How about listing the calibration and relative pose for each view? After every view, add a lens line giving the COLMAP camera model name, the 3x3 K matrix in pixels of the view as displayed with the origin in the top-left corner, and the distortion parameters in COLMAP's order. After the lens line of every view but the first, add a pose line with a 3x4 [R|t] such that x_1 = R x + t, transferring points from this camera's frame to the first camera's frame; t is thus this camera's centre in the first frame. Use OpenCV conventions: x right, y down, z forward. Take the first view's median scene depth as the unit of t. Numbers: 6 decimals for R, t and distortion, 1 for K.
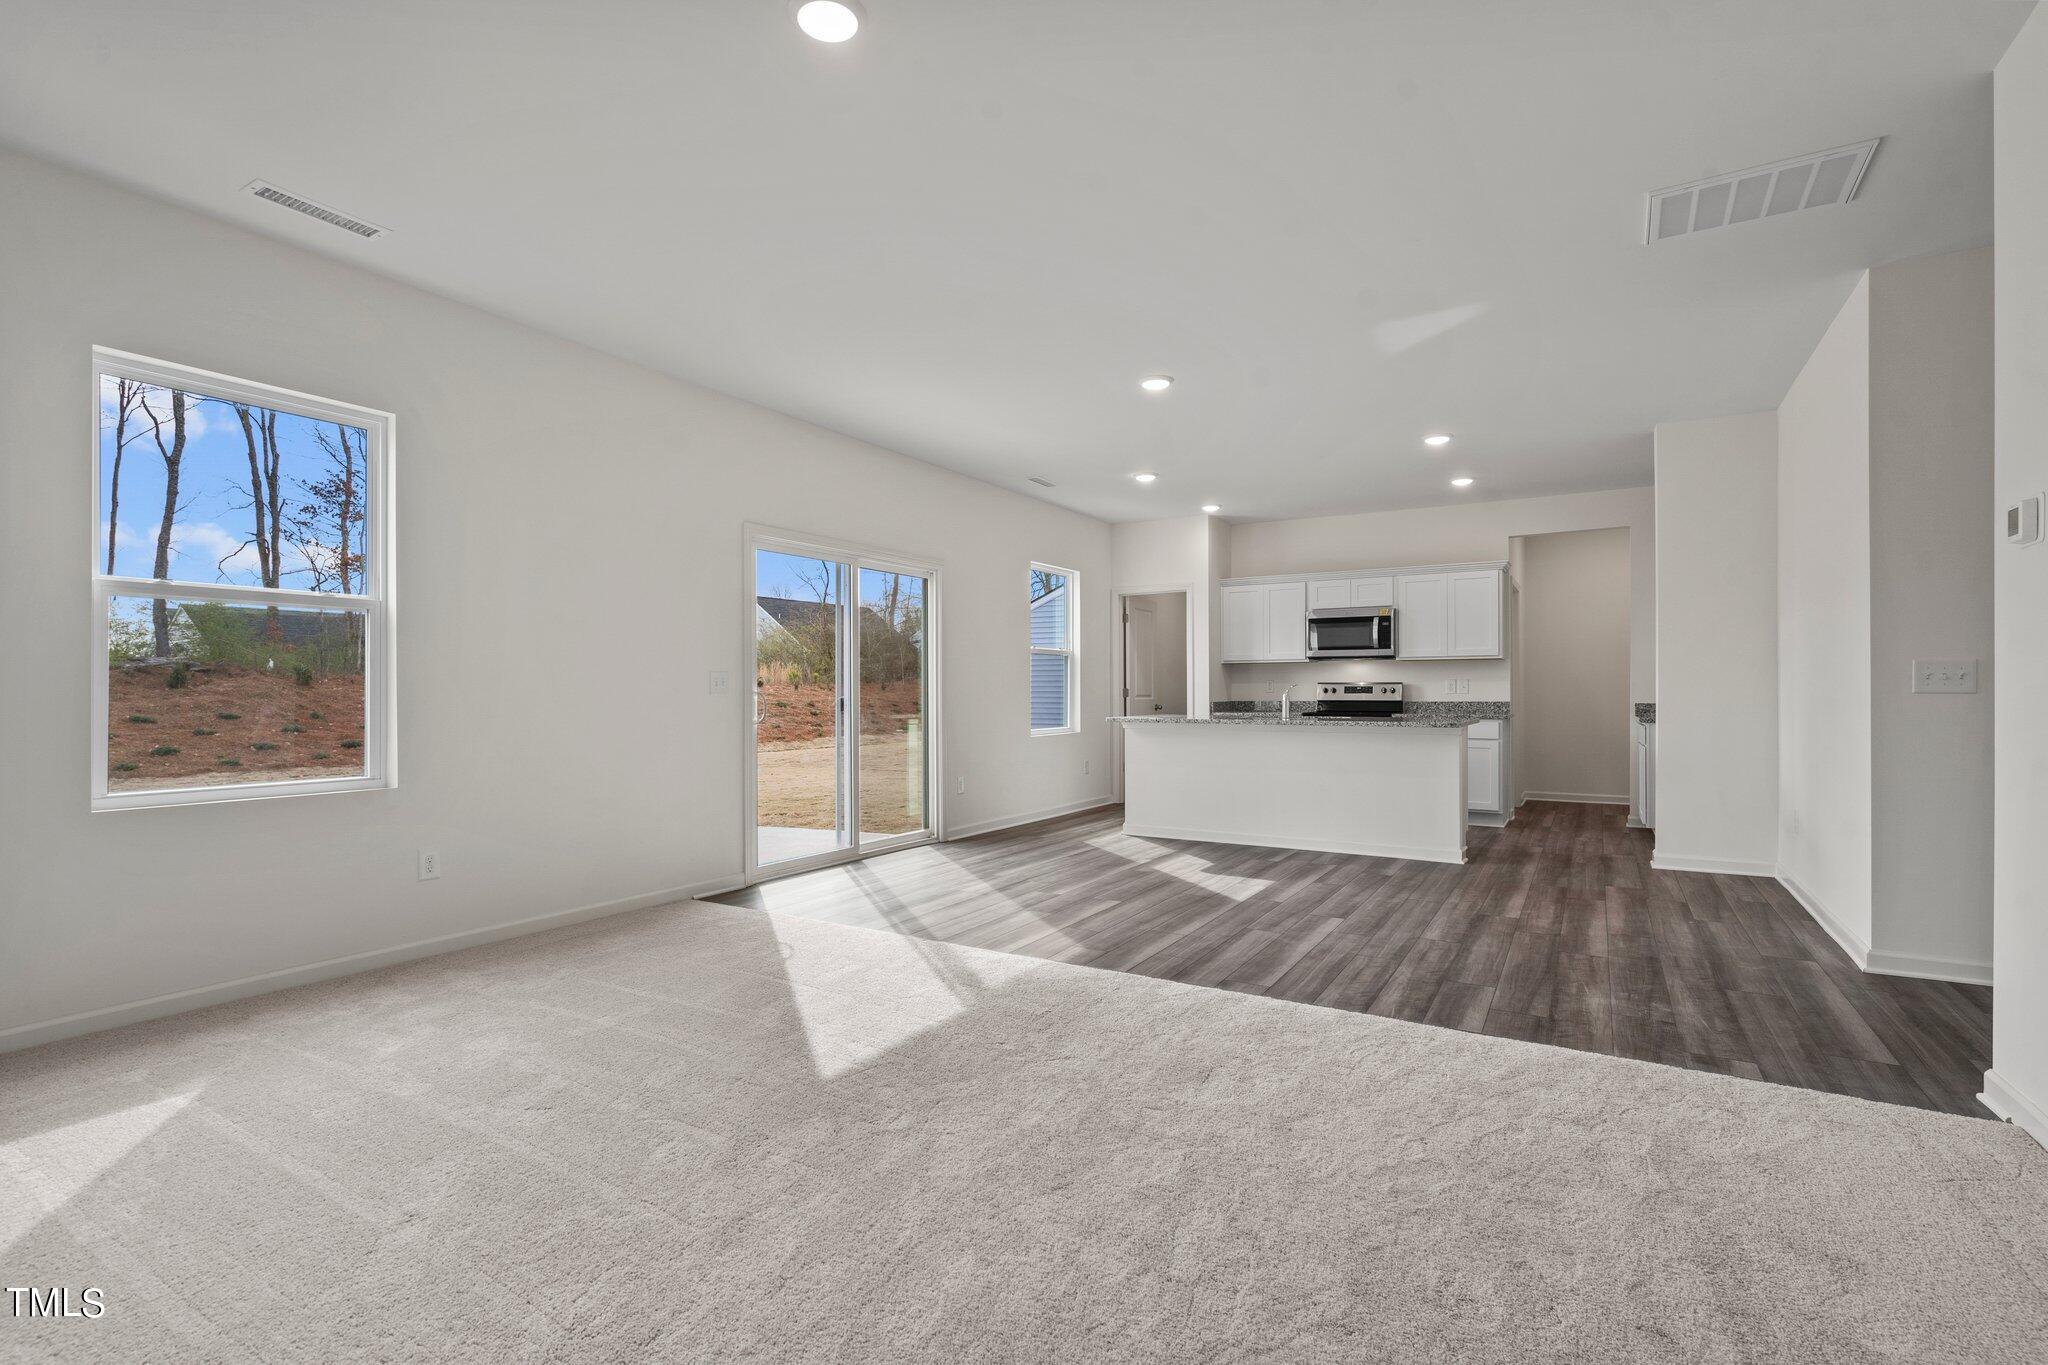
lens RADIAL K [[931.9, 0, 1029.7], [0, 931.9, 692.5], [0, 0, 1]] dist [-0.004516, -0.000295]
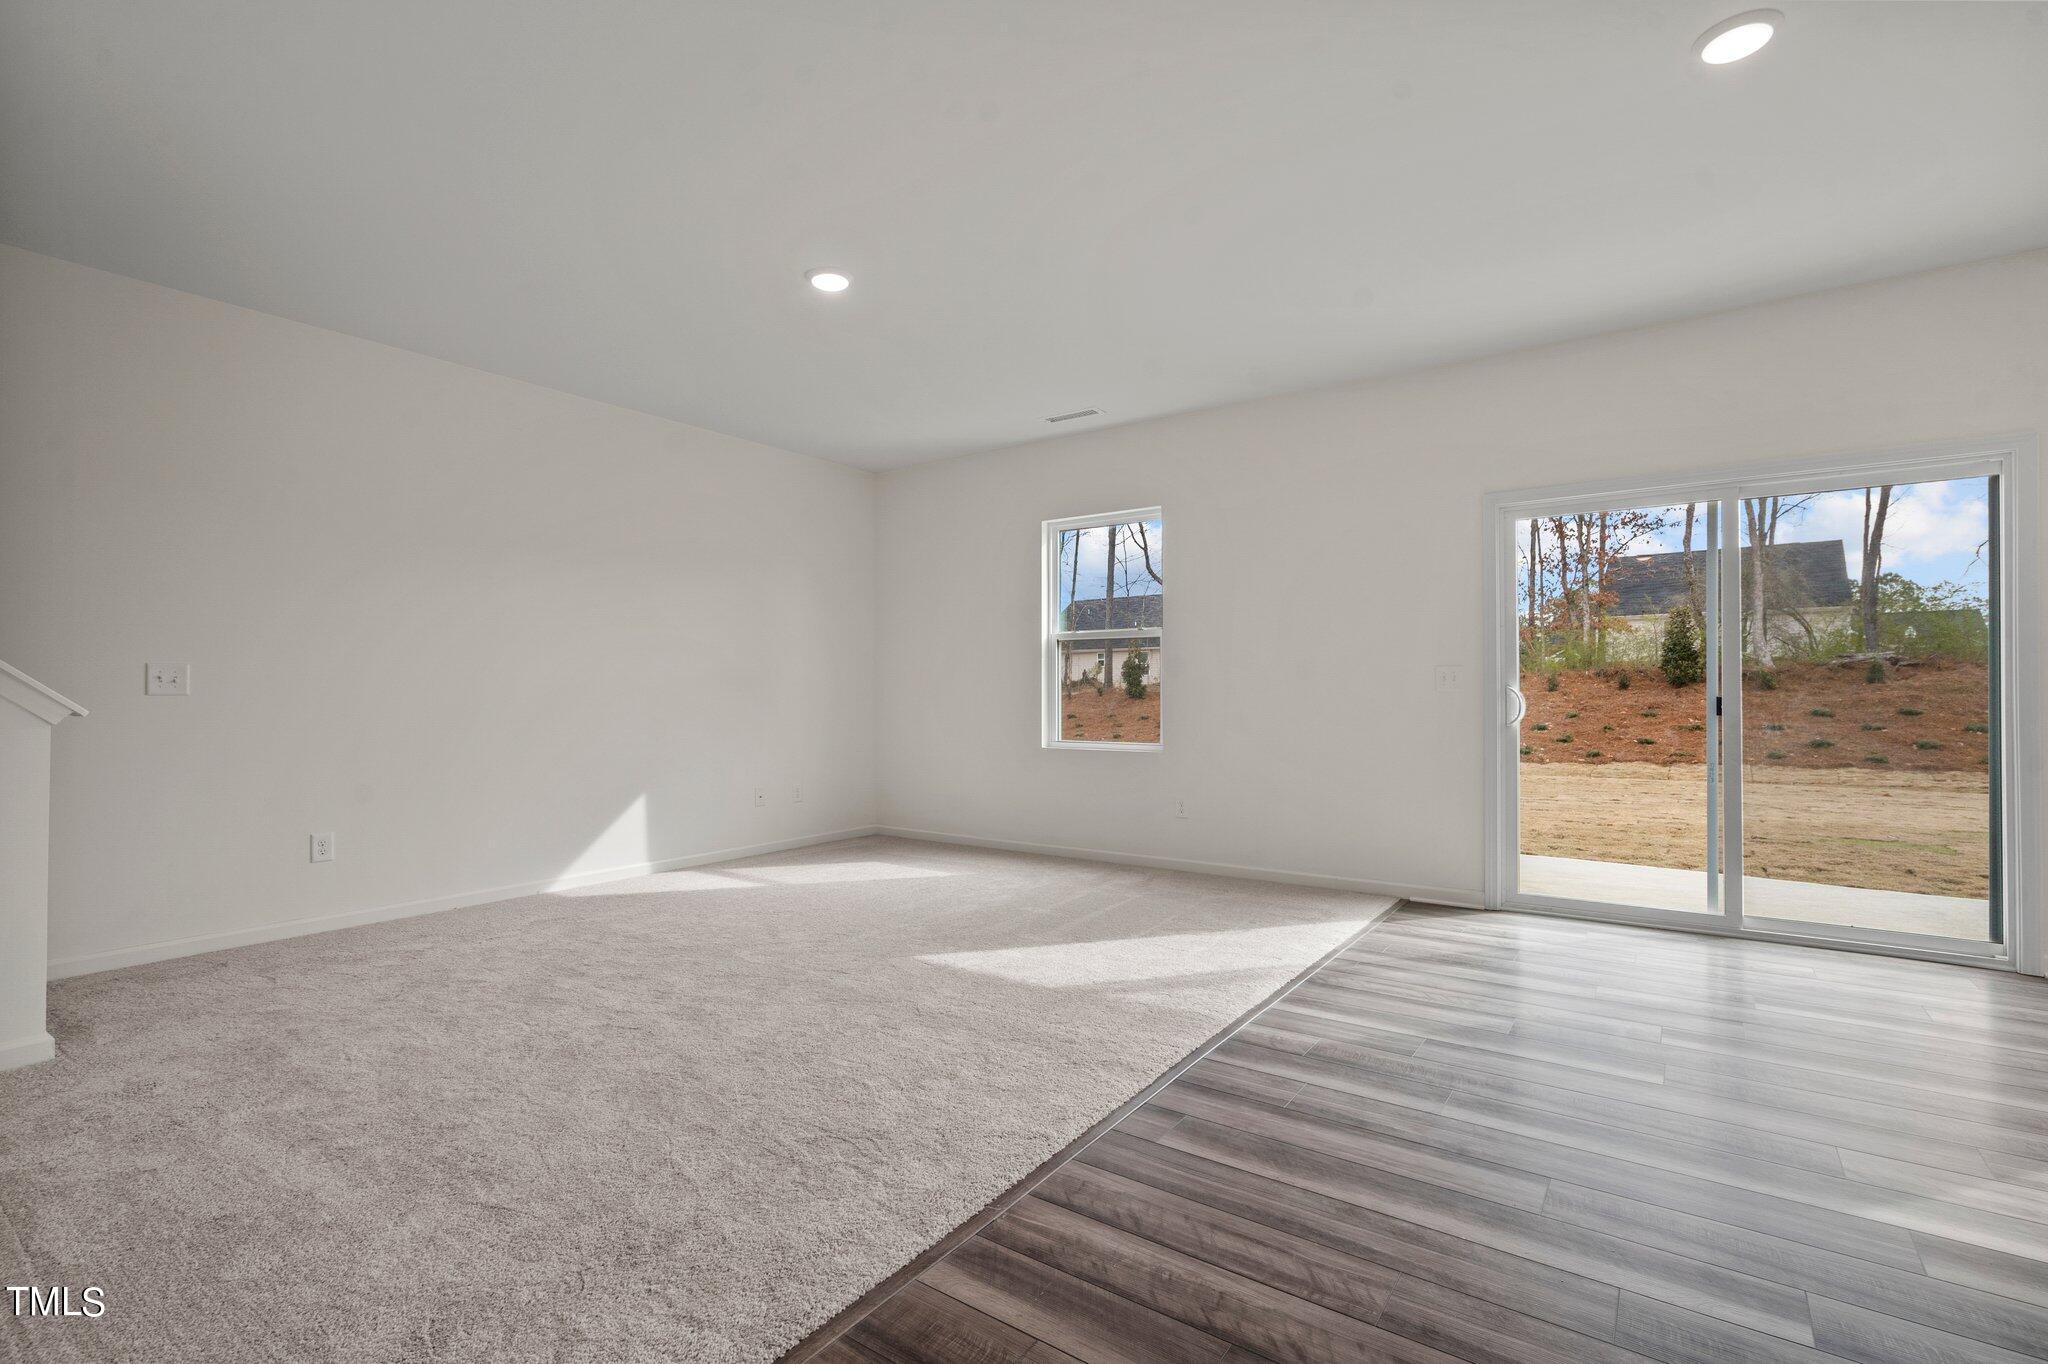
lens RADIAL K [[931.9, 0, 1029.7], [0, 931.9, 692.0], [0, 0, 1]] dist [-0.004516, -0.000295]
pose [[-0.070639, 0.001805, -0.997500, 0.768942], [0.003590, 0.999992, 0.001556, 0.000857], [0.997495, -0.003472, -0.070645, 0.810914]]
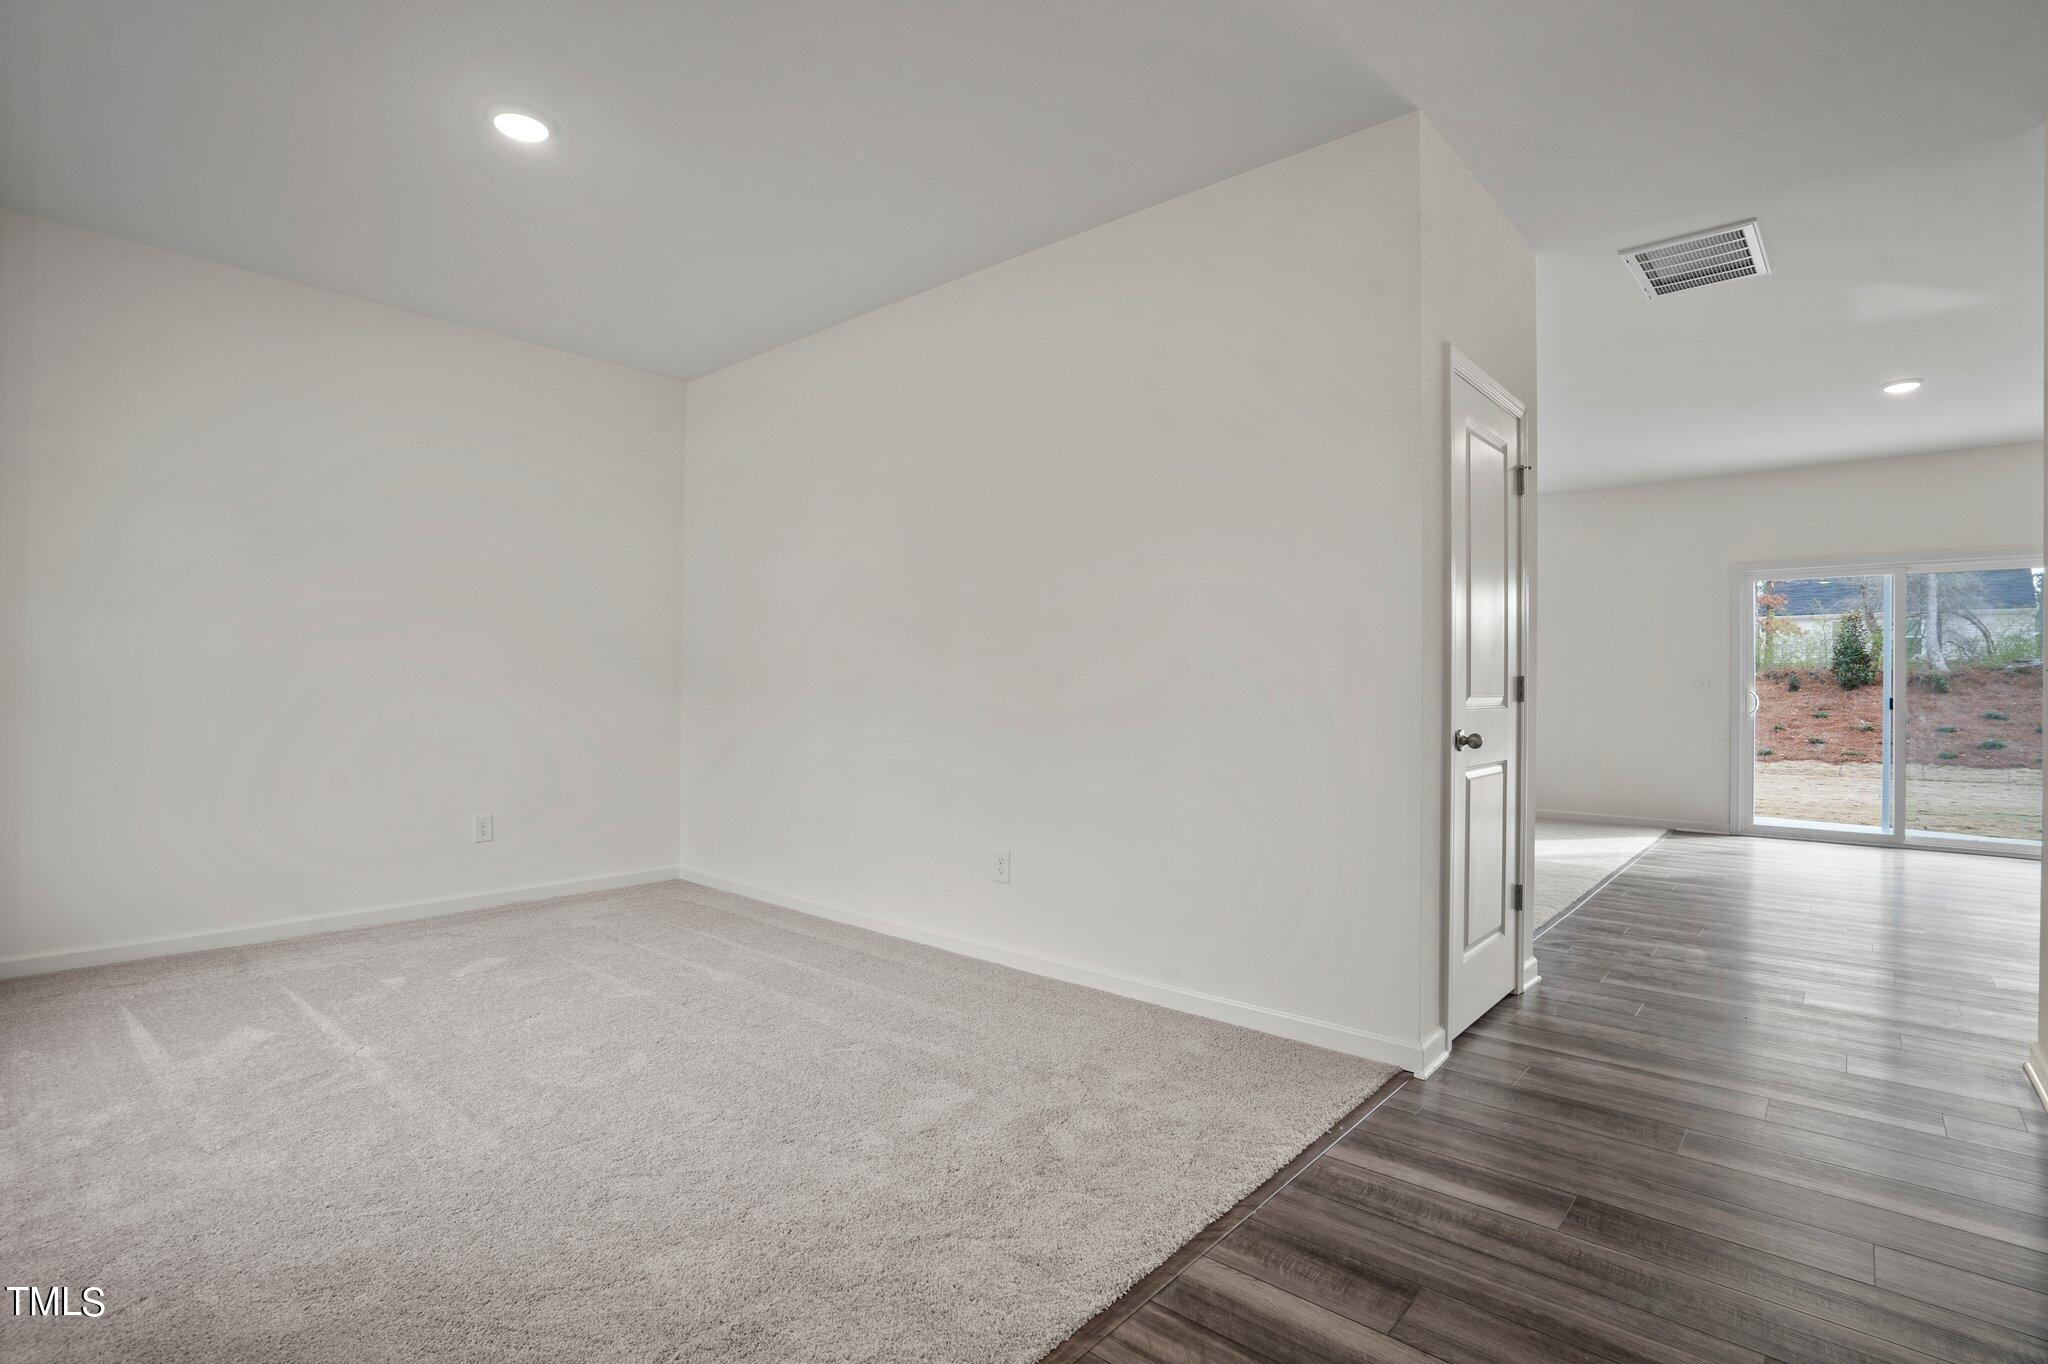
lens RADIAL K [[993.4, 0, 1064.8], [0, 993.4, 679.6], [0, 0, 1]] dist [-0.000194, 0.000531]
pose [[-0.126049, -0.005073, -0.992011, 1.613600], [-0.008158, 0.999958, -0.004077, -0.002426], [0.991990, 0.007579, -0.126085, 0.273127]]
